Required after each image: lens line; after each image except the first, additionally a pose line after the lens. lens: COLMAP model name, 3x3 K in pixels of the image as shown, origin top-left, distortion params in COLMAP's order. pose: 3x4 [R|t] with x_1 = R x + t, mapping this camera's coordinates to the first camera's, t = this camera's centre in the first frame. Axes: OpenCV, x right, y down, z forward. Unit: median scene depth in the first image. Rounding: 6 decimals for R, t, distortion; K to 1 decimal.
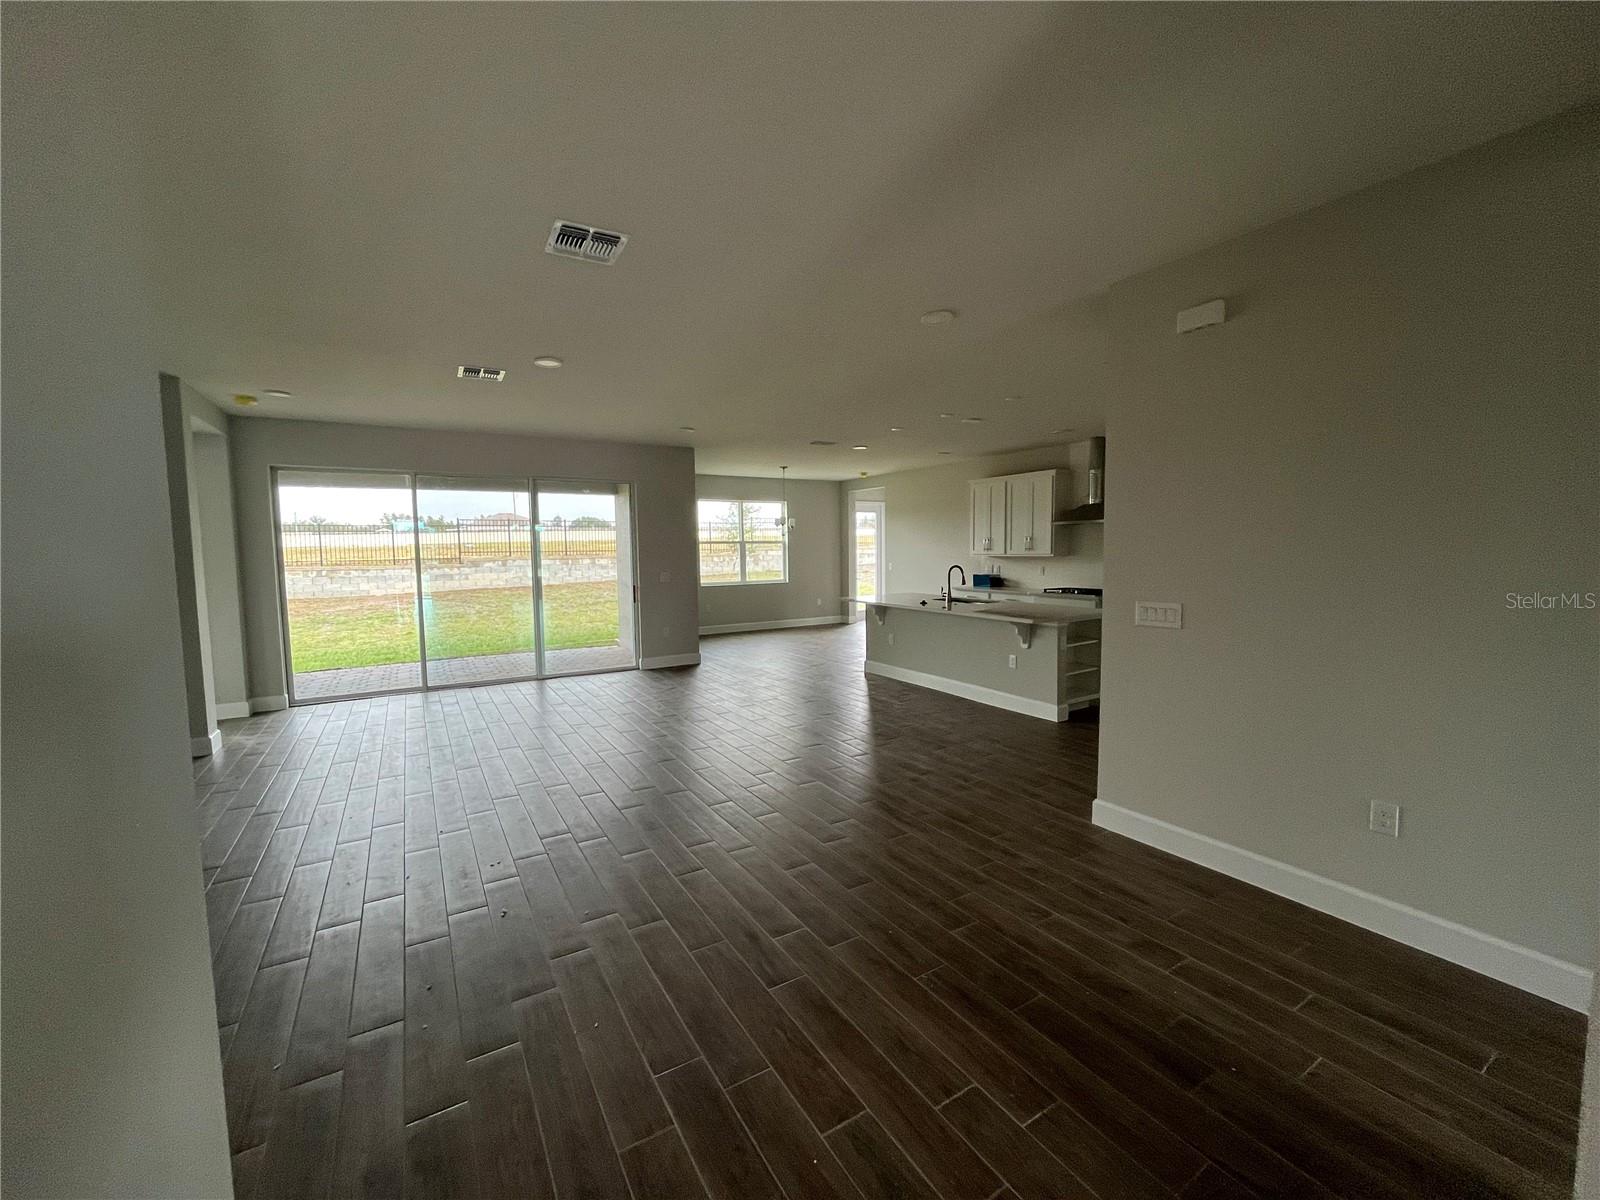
lens RADIAL K [[647.1, 0, 798.8], [0, 647.1, 597.8], [0, 0, 1]] dist [0.002393, -0.003045]
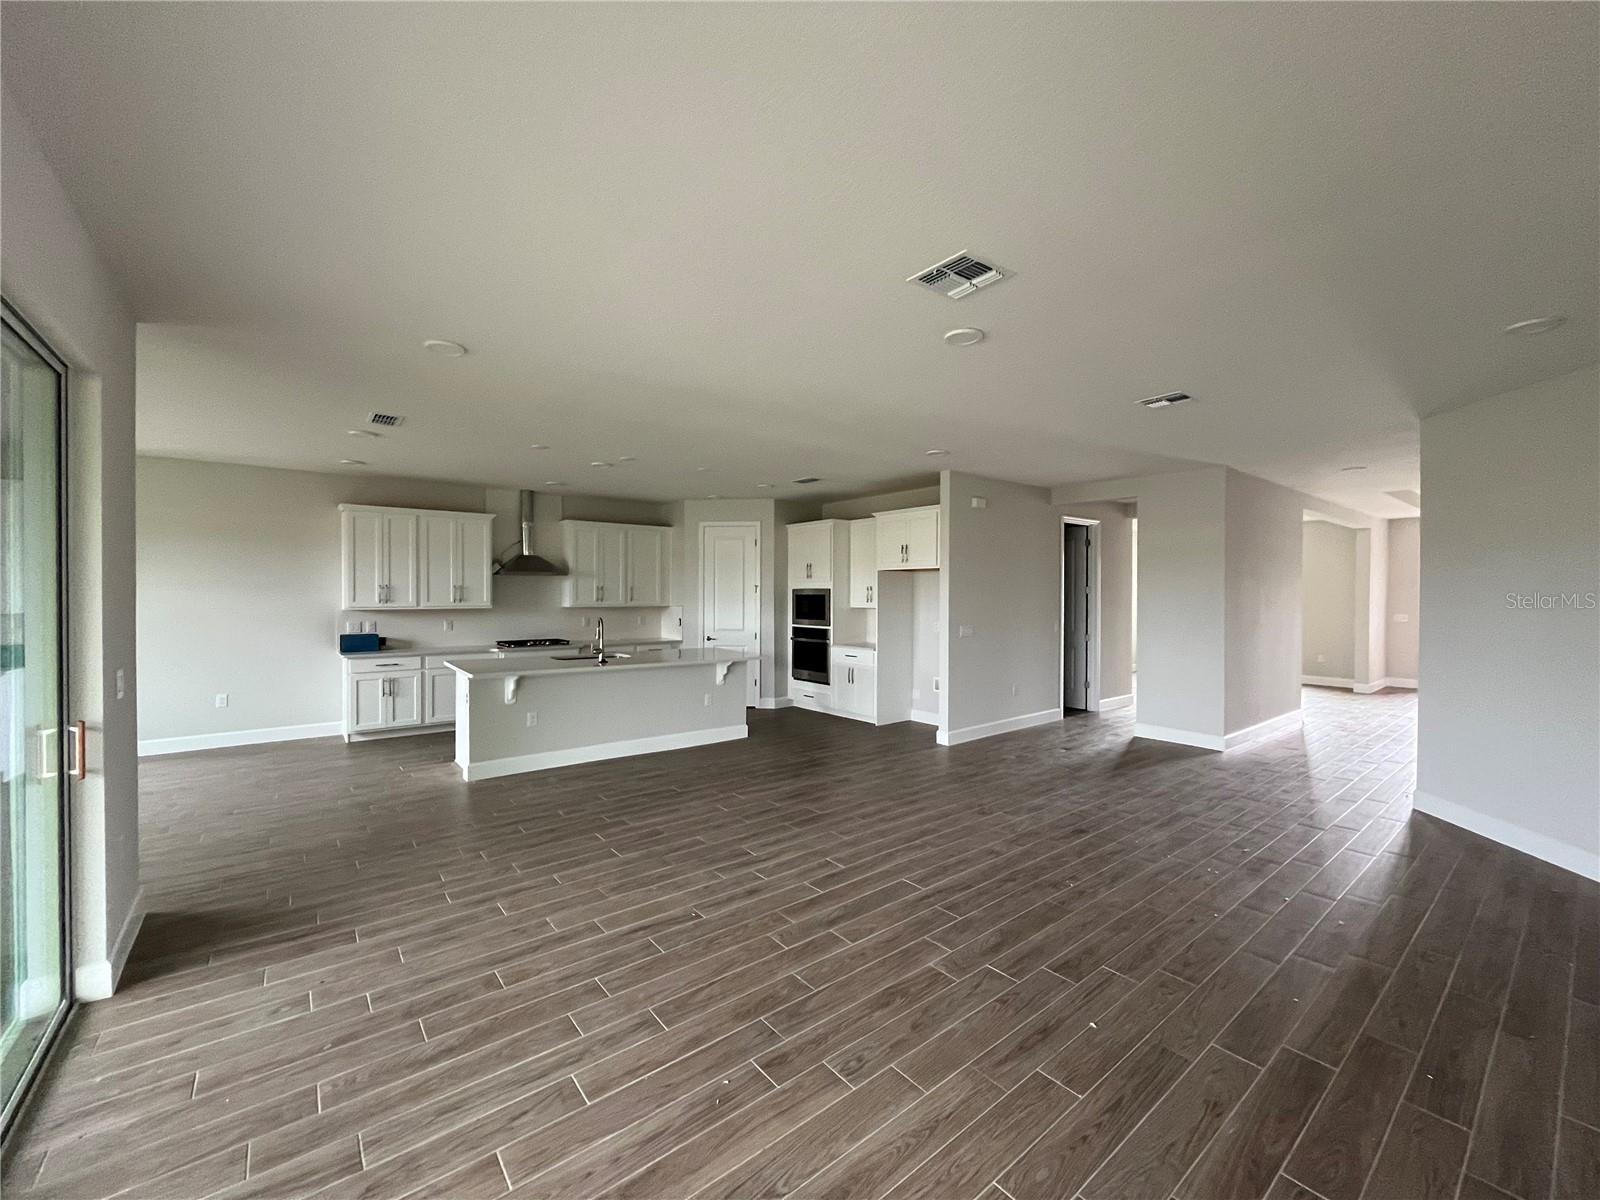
lens RADIAL K [[647.1, 0, 798.8], [0, 647.1, 597.8], [0, 0, 1]] dist [0.002393, -0.003045]
pose [[-0.129521, 0.006325, 0.991557, -0.565728], [0.071868, 0.997410, 0.003025, -0.049394], [-0.988969, 0.071653, -0.129640, 0.684614]]
